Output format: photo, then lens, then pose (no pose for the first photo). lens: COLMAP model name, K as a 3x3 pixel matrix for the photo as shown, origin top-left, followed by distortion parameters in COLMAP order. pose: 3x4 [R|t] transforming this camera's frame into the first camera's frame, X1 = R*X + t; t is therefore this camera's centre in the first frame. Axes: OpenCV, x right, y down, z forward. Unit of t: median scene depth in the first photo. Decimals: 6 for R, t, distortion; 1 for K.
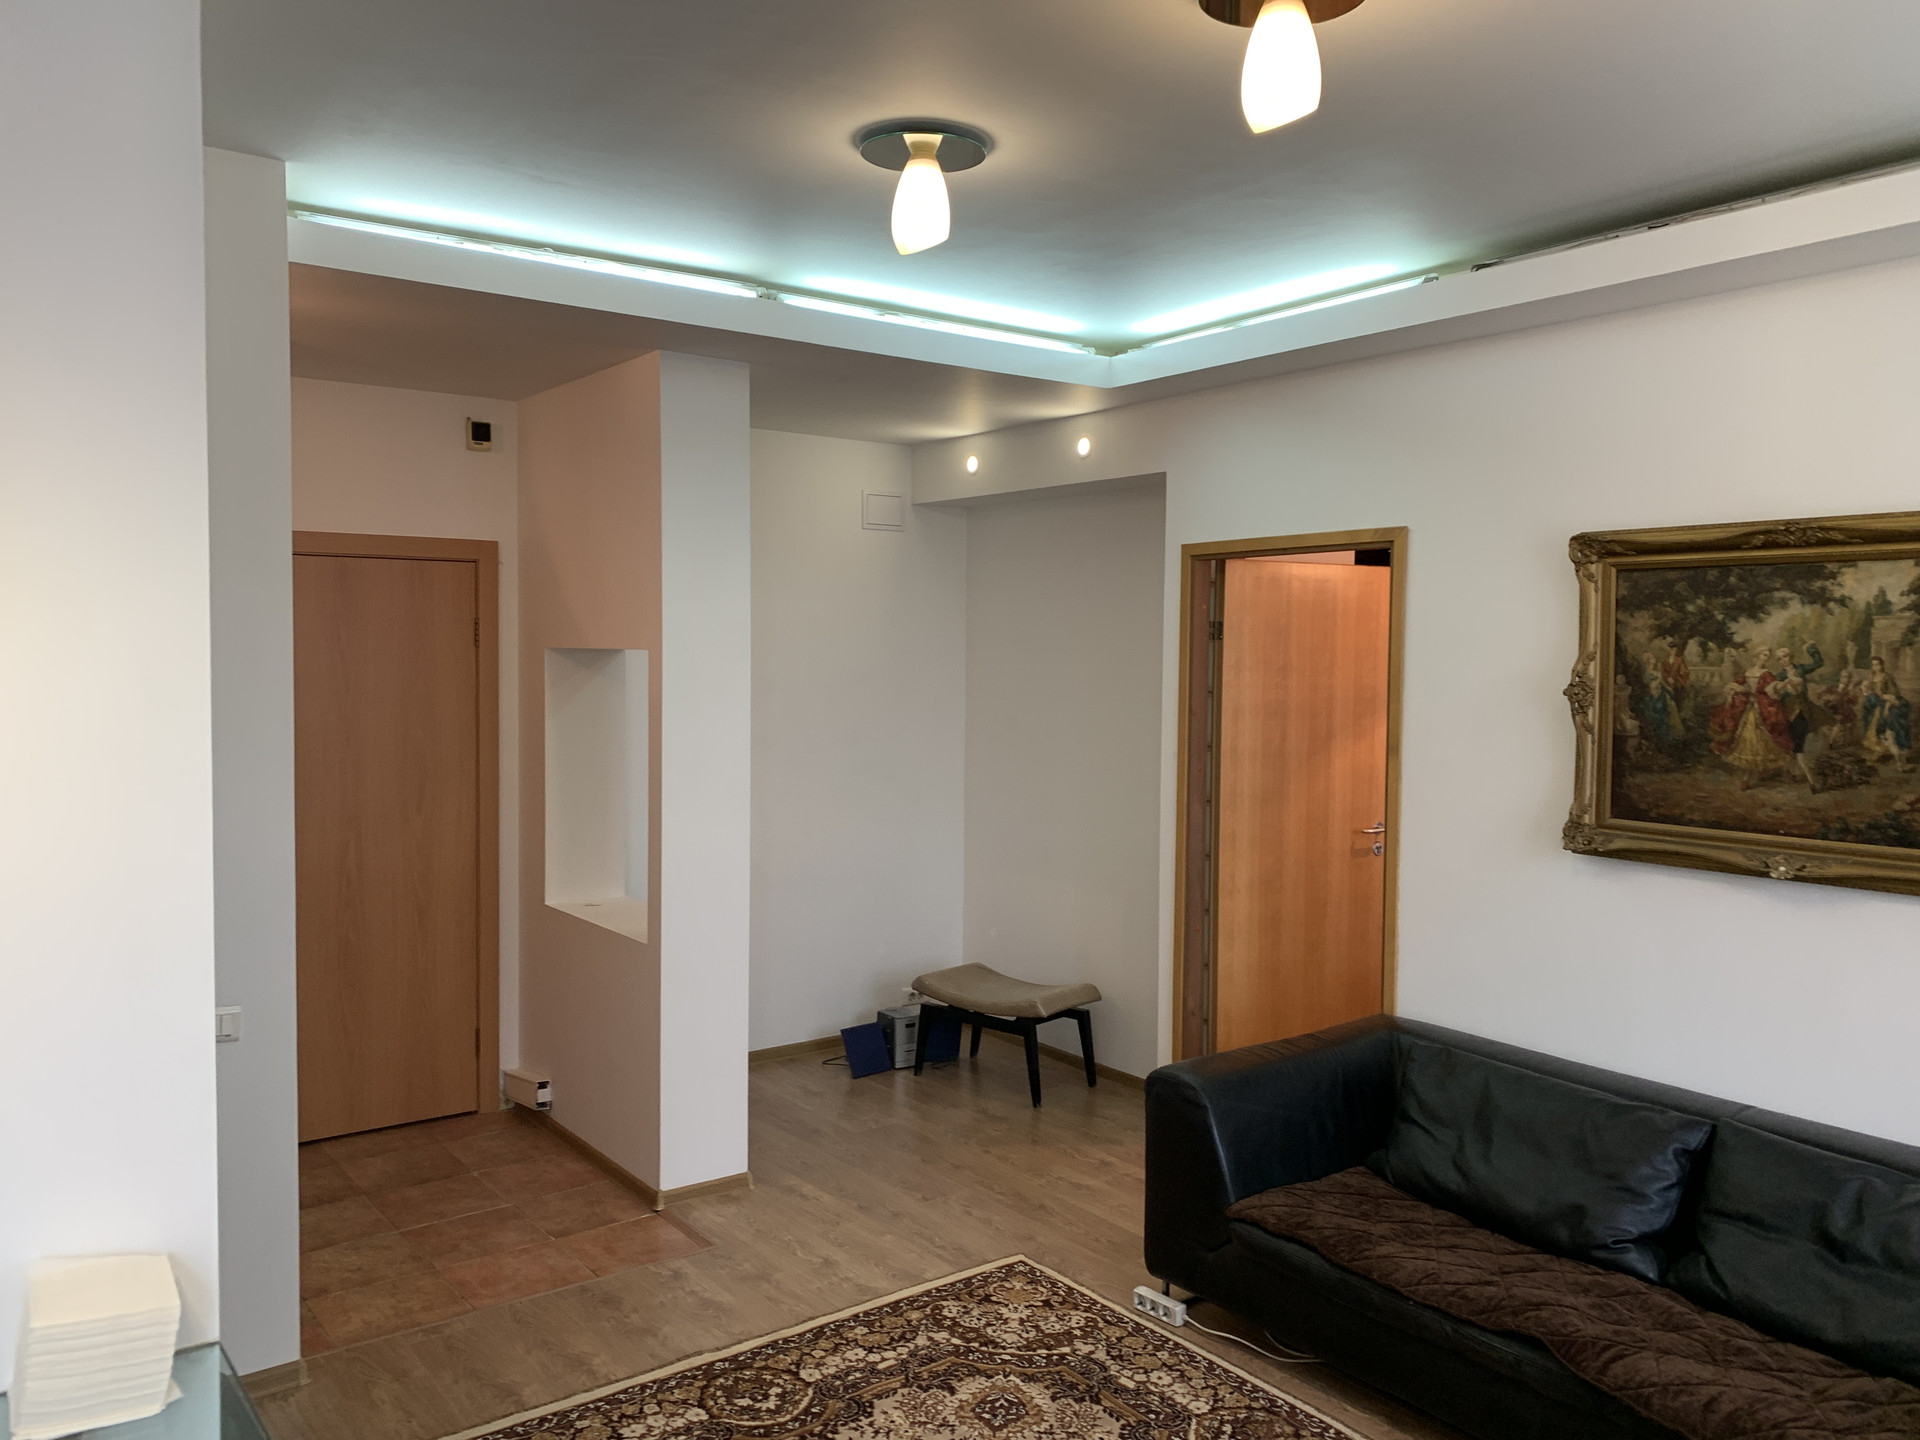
lens RADIAL K [[1468.7, 0, 963.2], [0, 1468.7, 707.9], [0, 0, 1]] dist [0.042824, -0.033829]
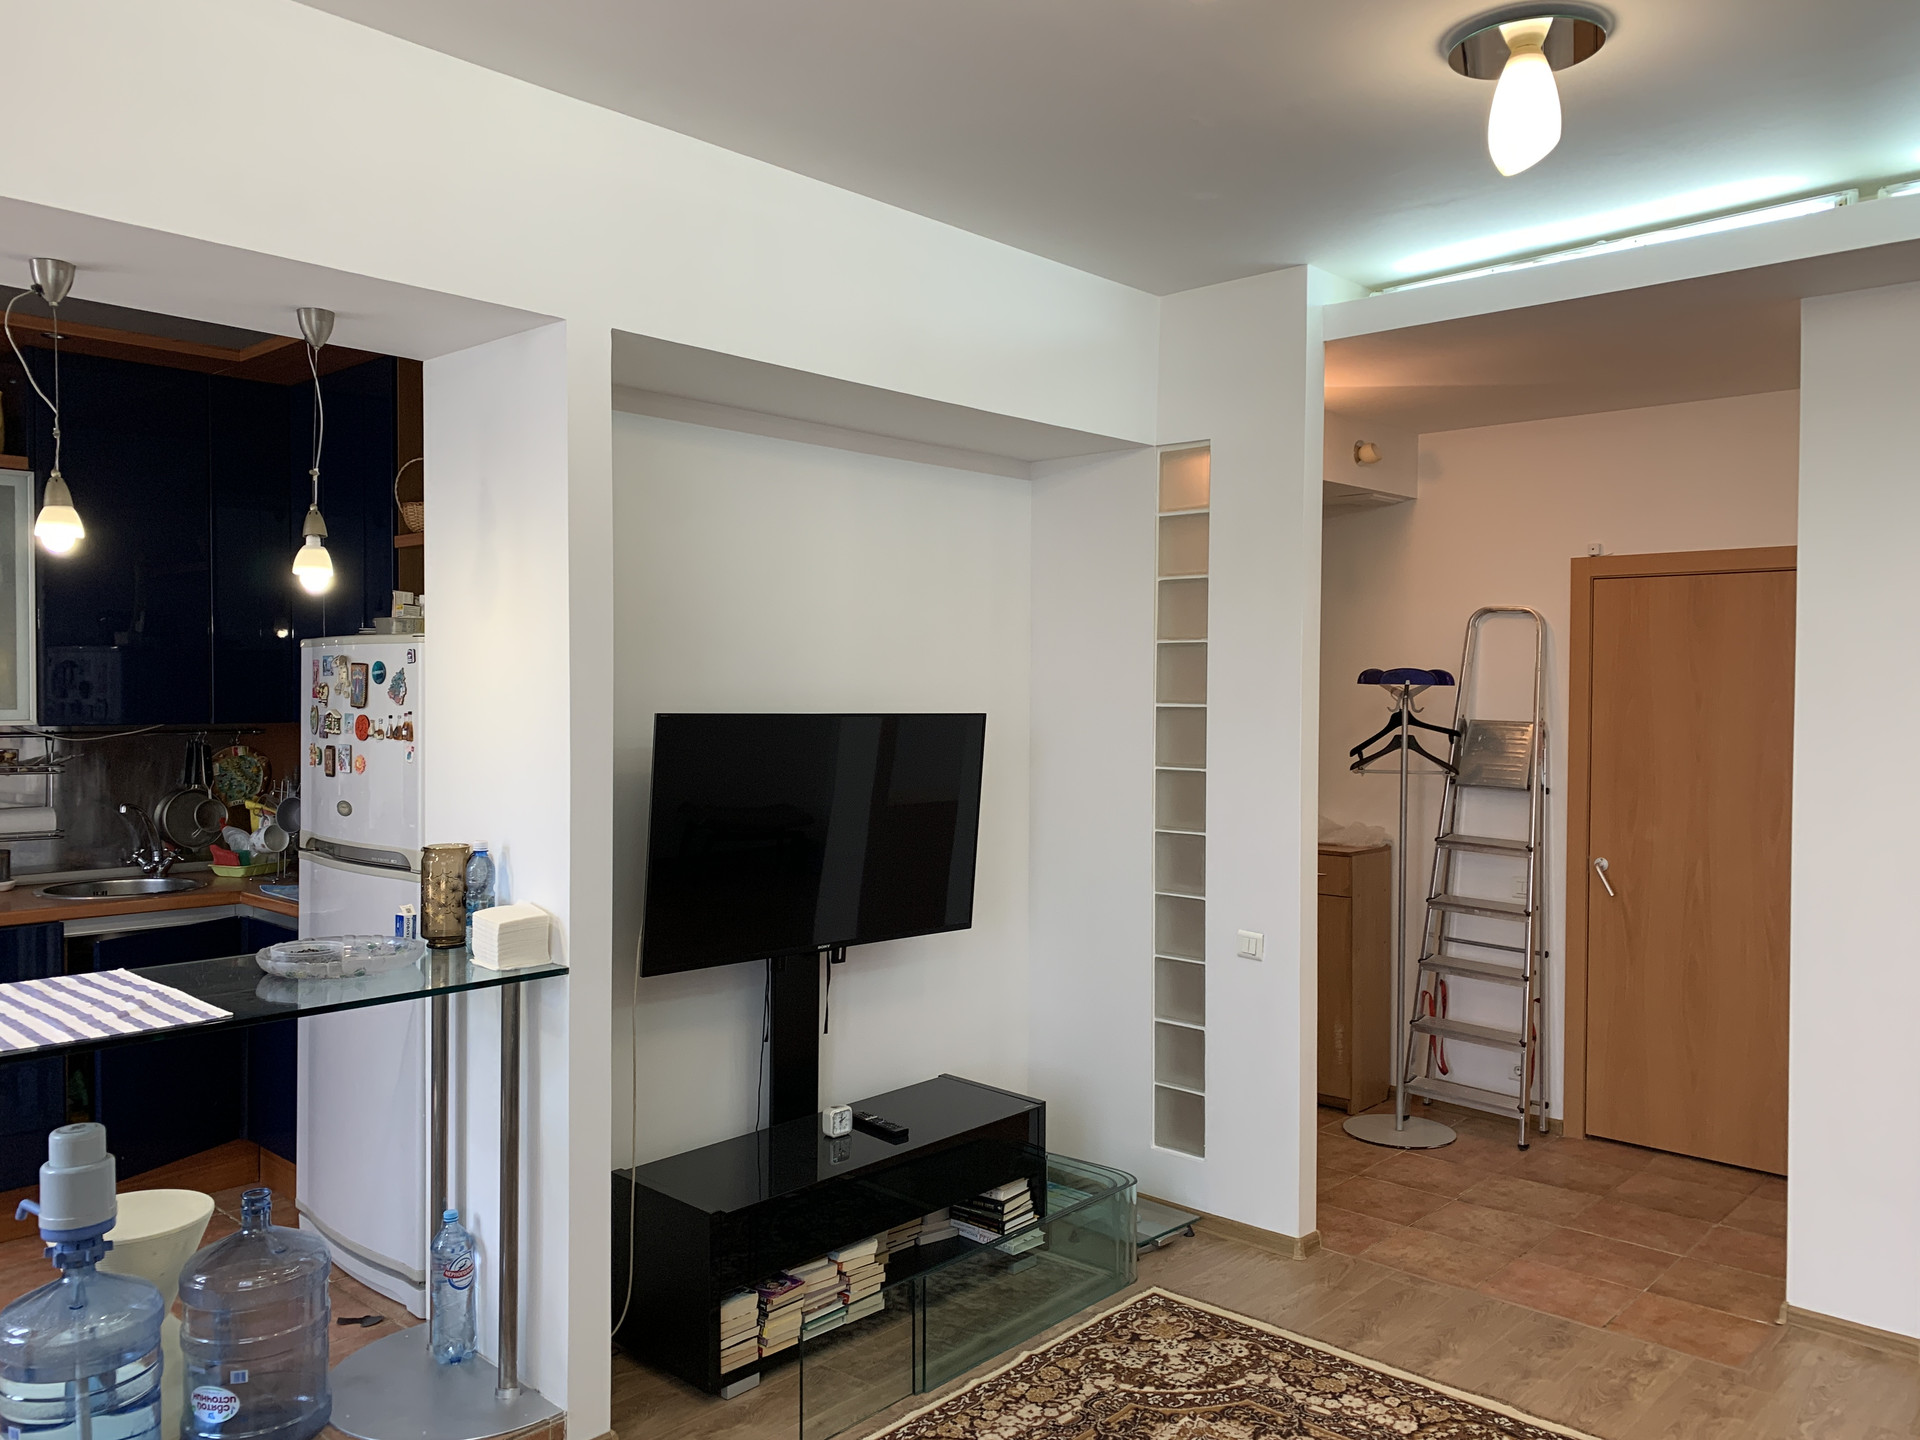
lens RADIAL K [[1468.7, 0, 992.2], [0, 1468.7, 719.4], [0, 0, 1]] dist [0.042824, -0.033829]
pose [[0.193312, 0.013861, -0.981039, 0.652699], [-0.047127, 0.998877, 0.004827, 0.018464], [0.980005, 0.045301, 0.193748, 0.474943]]
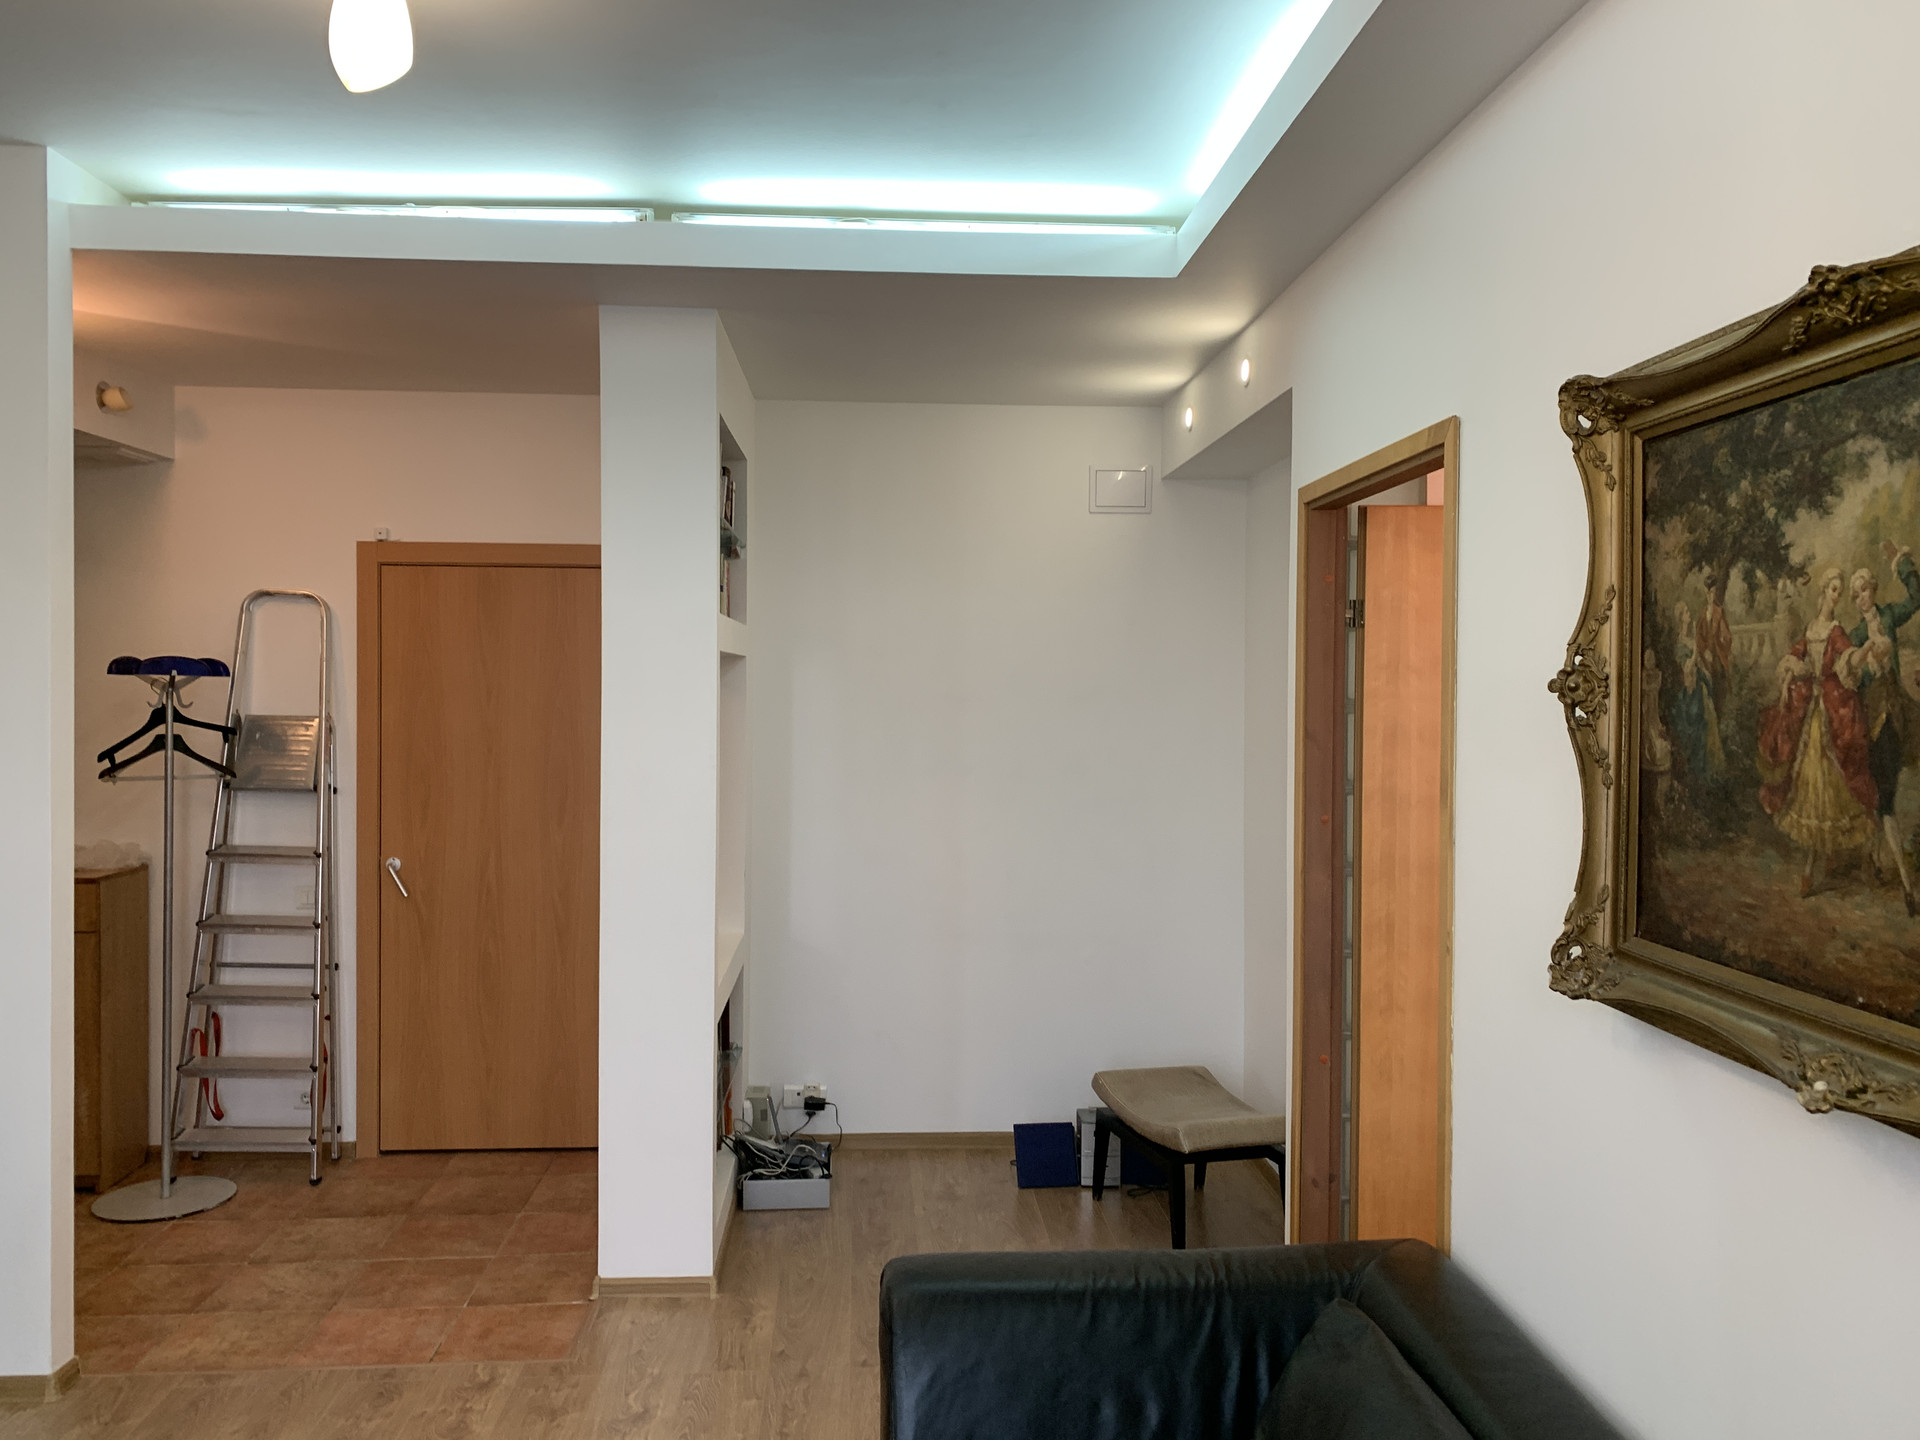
lens RADIAL K [[1468.7, 0, 950.1], [0, 1468.7, 705.8], [0, 0, 1]] dist [0.042824, -0.033829]
pose [[0.835035, 0.004239, -0.550180, 0.542920], [-0.022469, 0.999399, -0.026402, 0.015646], [0.549737, 0.034409, 0.834629, 0.473668]]
